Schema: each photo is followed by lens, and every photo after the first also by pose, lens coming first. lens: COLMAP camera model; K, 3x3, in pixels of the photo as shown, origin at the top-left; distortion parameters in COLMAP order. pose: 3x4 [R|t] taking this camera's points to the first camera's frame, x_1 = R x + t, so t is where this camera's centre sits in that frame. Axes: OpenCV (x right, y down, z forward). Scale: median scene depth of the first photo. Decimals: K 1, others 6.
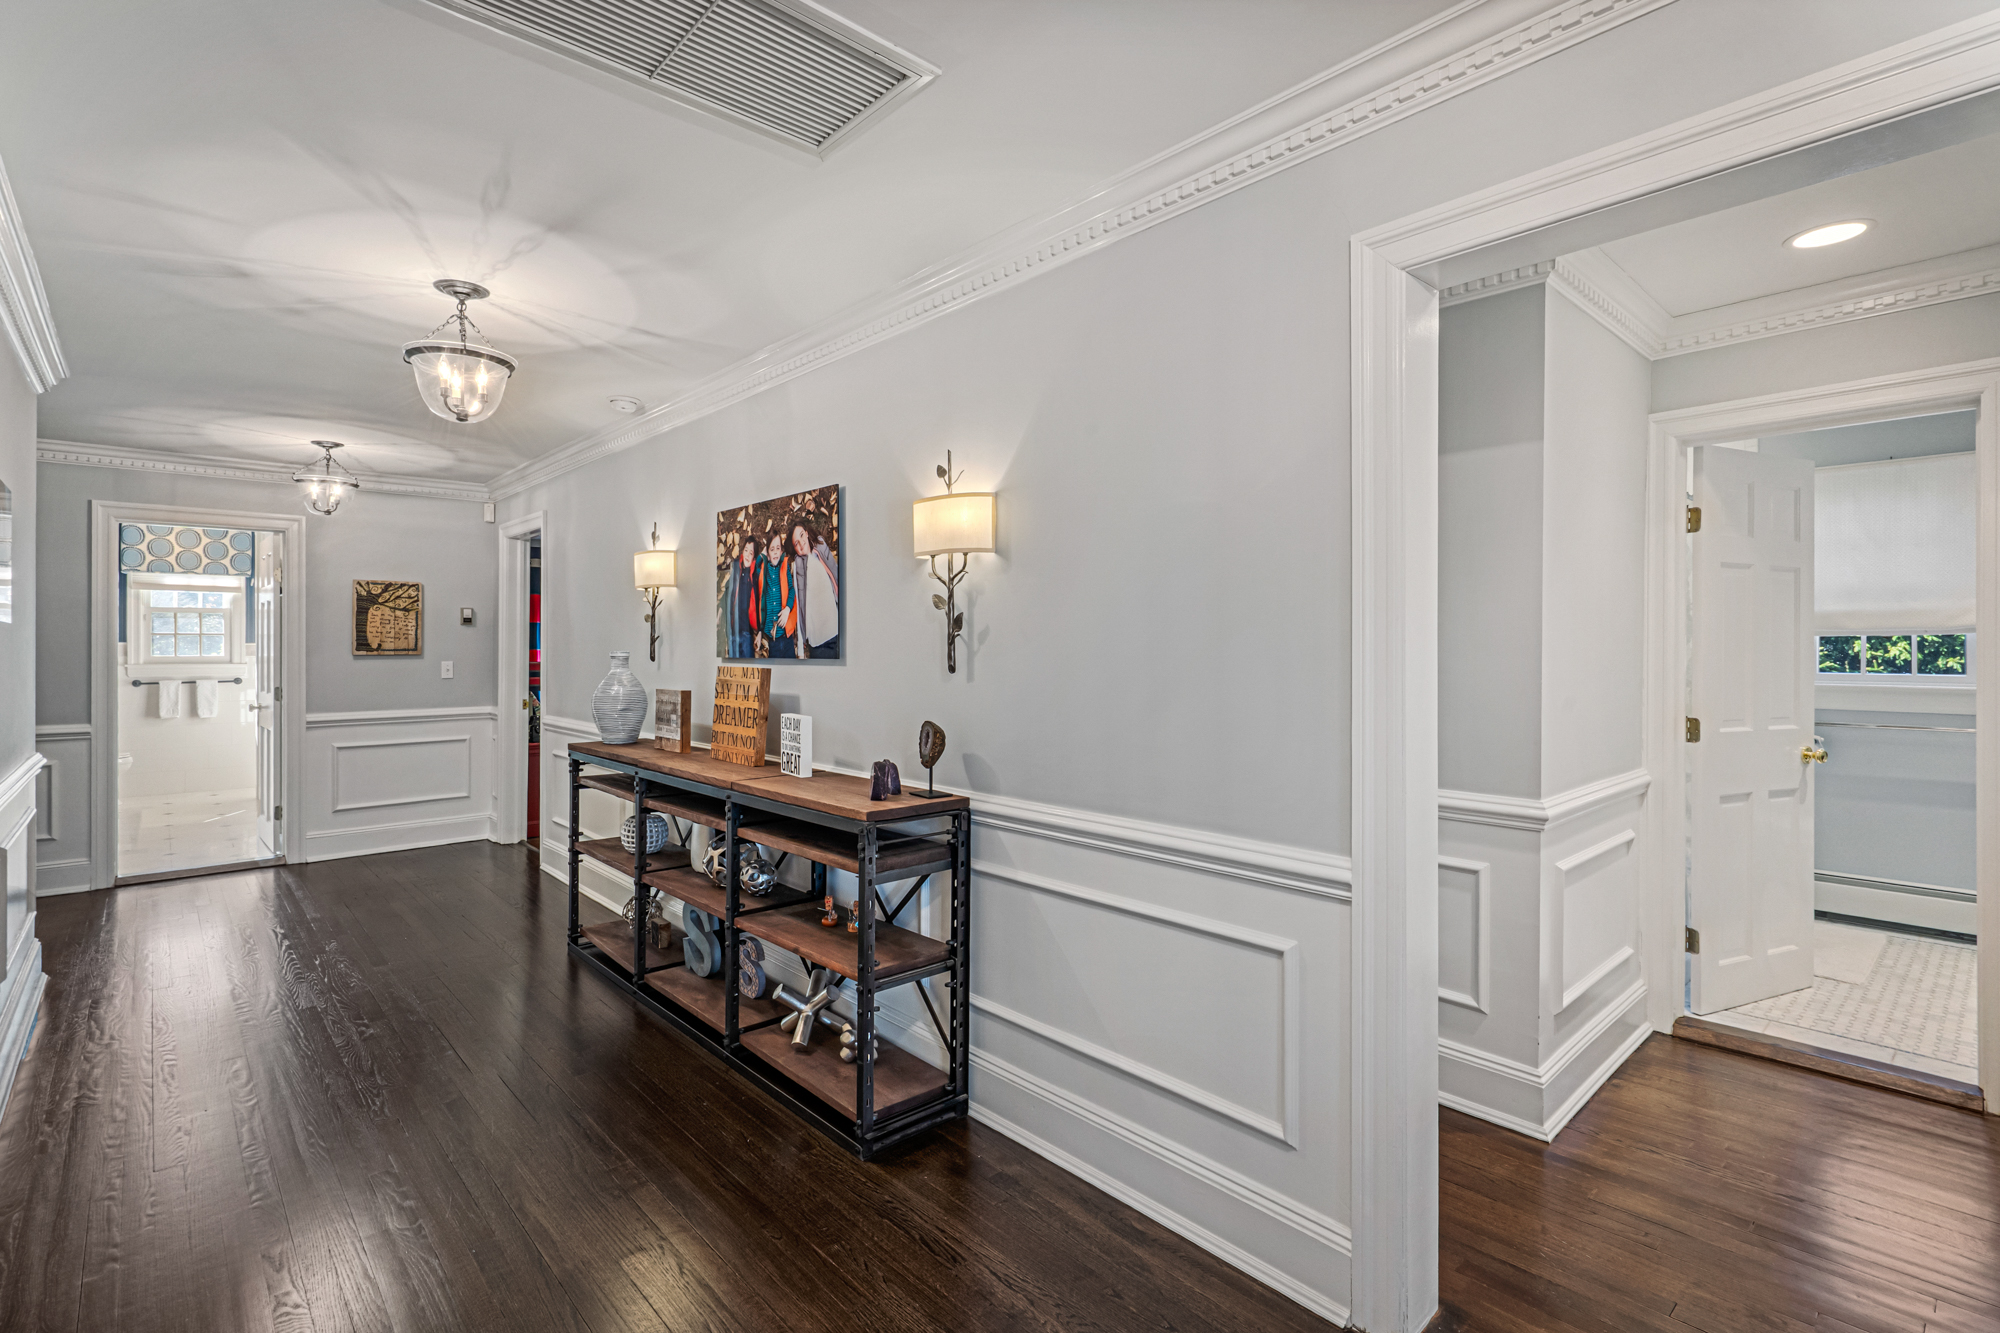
lens RADIAL K [[928.1, 0, 995.1], [0, 928.1, 655.6], [0, 0, 1]] dist [-0.001294, -0.000145]
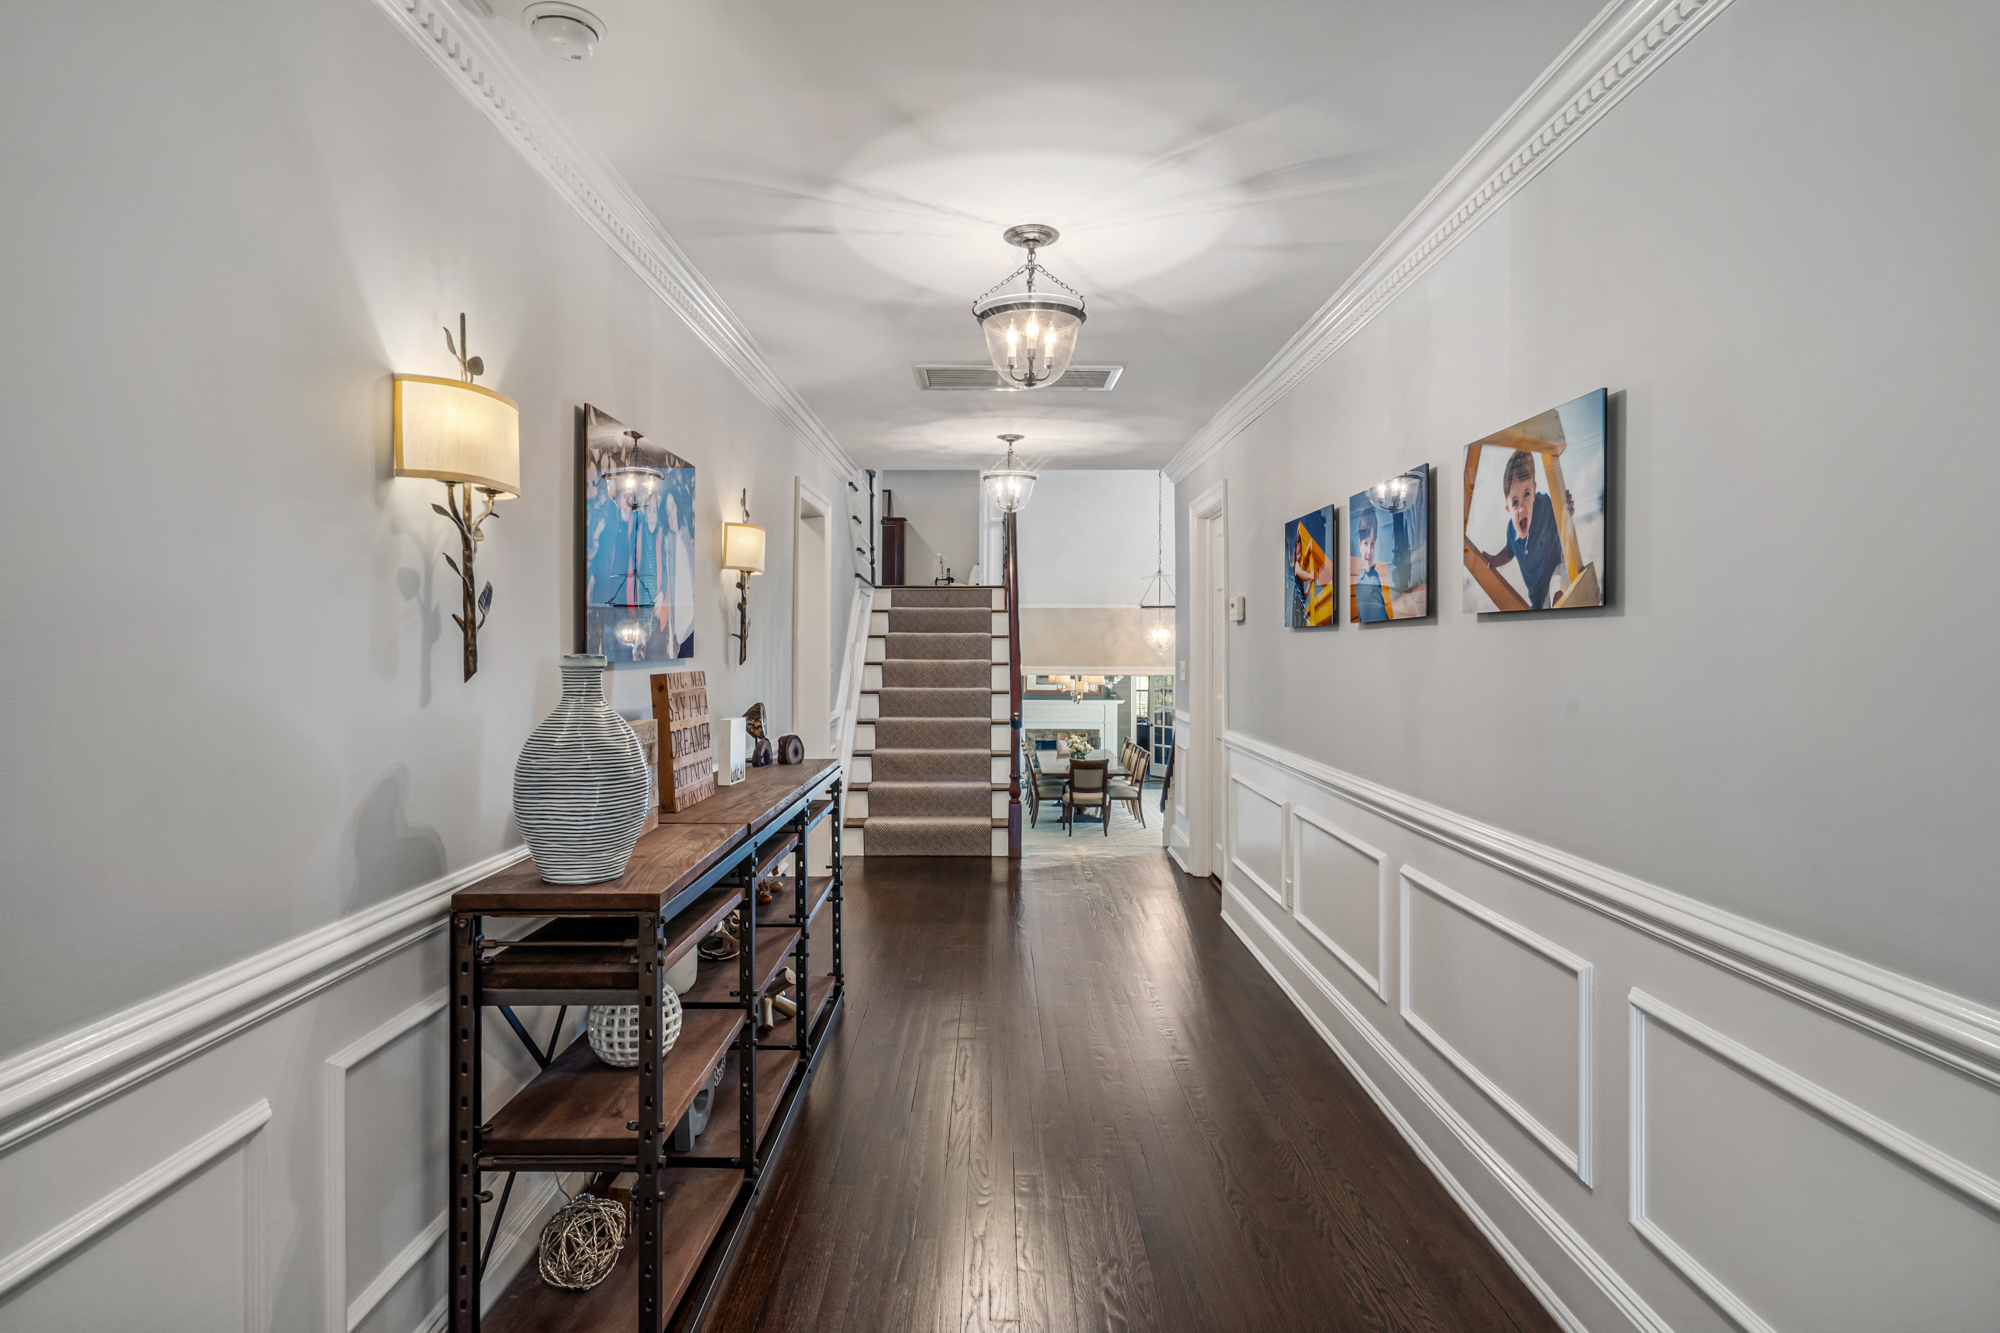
lens RADIAL K [[1084.5, 0, 999.9], [0, 1084.5, 656.5], [0, 0, 1]] dist [-0.001330, -0.000415]
pose [[-0.744516, -0.009758, 0.667534, -1.120984], [-0.000458, 0.999900, 0.014106, -0.013508], [-0.667605, 0.010197, -0.744446, 1.614360]]
